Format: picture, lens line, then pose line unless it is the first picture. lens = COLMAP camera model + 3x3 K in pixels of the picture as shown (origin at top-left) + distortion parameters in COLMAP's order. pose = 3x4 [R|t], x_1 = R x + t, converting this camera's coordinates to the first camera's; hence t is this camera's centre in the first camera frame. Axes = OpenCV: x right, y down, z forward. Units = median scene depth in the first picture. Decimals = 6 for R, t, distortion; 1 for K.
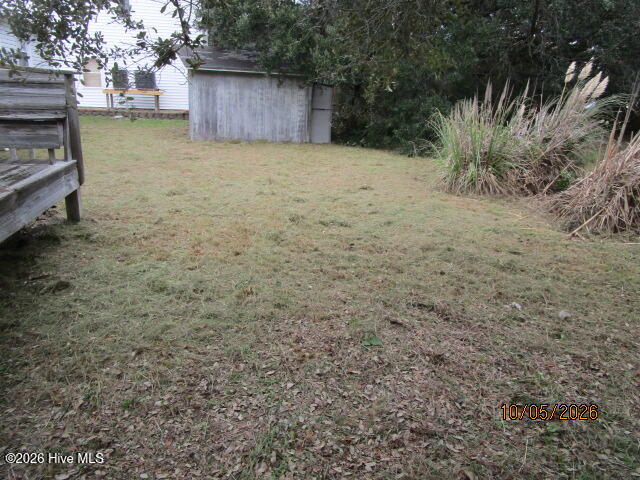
lens RADIAL K [[463.5, 0, 320.0], [0, 463.5, 240.0], [0, 0, 1]] dist [-0.005065, -0.002286]
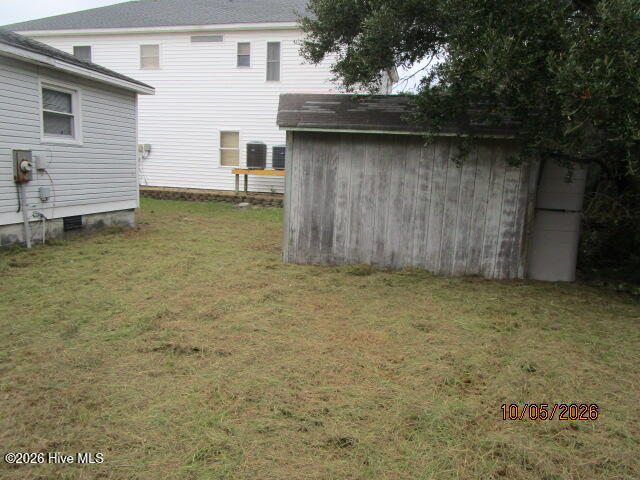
lens RADIAL K [[463.5, 0, 320.0], [0, 463.5, 240.0], [0, 0, 1]] dist [-0.005065, -0.002286]
pose [[0.909256, 0.062419, -0.411530, -0.021629], [-0.127222, 0.983053, -0.131988, -0.171763], [0.396317, 0.172367, 0.901789, 0.527113]]
